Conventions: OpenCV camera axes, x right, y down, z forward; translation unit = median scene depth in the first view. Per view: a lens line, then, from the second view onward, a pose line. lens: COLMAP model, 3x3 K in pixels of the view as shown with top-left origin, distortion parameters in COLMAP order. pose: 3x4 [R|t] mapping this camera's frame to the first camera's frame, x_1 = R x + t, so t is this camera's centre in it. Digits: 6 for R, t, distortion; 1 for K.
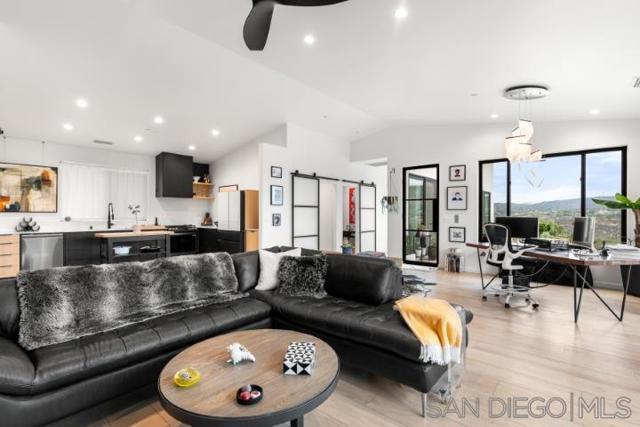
lens RADIAL K [[306.9, 0, 316.2], [0, 306.9, 214.5], [0, 0, 1]] dist [0.010071, -0.001364]
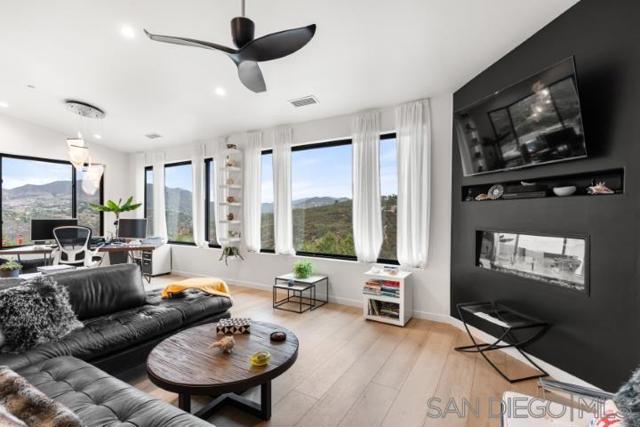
lens RADIAL K [[306.9, 0, 316.5], [0, 306.9, 213.3], [0, 0, 1]] dist [0.010071, -0.001364]
pose [[-0.185281, -0.001055, 0.982685, -0.410524], [-0.002129, 0.999998, 0.000673, -0.010898], [-0.982683, -0.001967, -0.185283, 0.252165]]
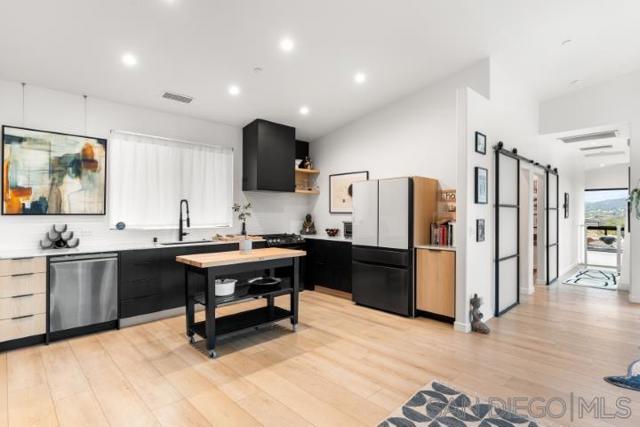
lens RADIAL K [[330.4, 0, 317.9], [0, 330.4, 211.2], [0, 0, 1]] dist [-0.002459, 0.001424]
pose [[0.996835, 0.003852, -0.079400, -0.383546], [-0.004292, 0.999976, -0.005360, -0.012848], [0.079378, 0.005684, 0.996828, 0.402792]]
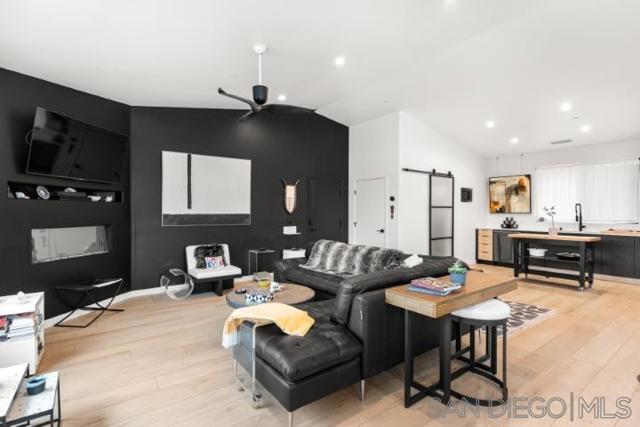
lens RADIAL K [[306.9, 0, 317.9], [0, 306.9, 213.9], [0, 0, 1]] dist [0.010071, -0.001364]
pose [[-0.216673, 0.005961, -0.976226, 0.449384], [-0.001667, 0.999978, 0.006476, -0.011636], [0.976243, 0.003031, -0.216658, 0.478409]]
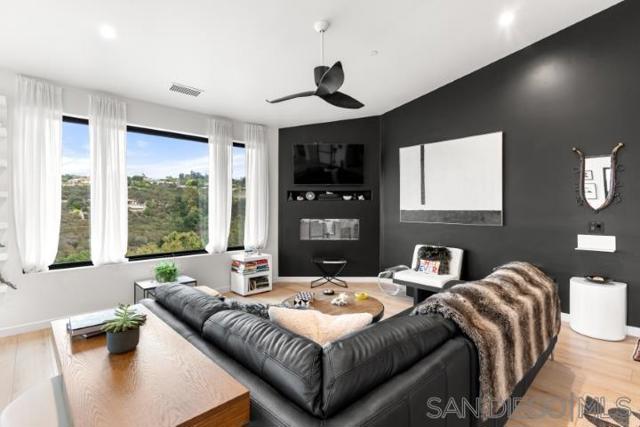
lens RADIAL K [[306.9, 0, 316.6], [0, 306.9, 206.9], [0, 0, 1]] dist [0.010071, -0.001364]
pose [[-0.995545, 0.002977, 0.094237, -0.080955], [0.003045, 0.999995, 0.000576, -0.014219], [-0.094235, 0.000861, -0.995550, 0.741127]]
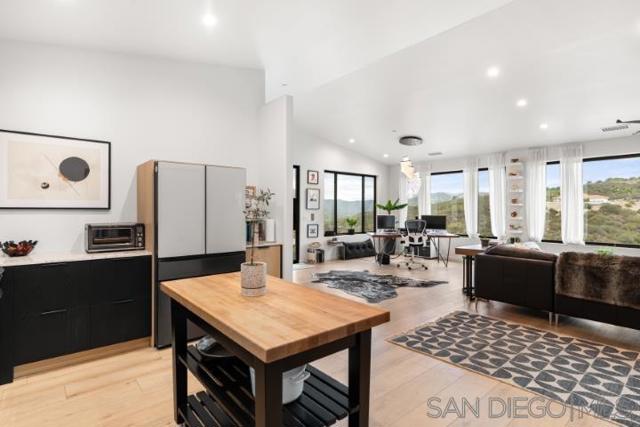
lens RADIAL K [[330.4, 0, 316.2], [0, 330.4, 212.1], [0, 0, 1]] dist [-0.002459, 0.001424]
pose [[0.142345, -0.005068, 0.989804, -0.797185], [-0.002675, 0.999981, 0.005505, -0.012063], [-0.989814, -0.003431, 0.142328, 0.853516]]
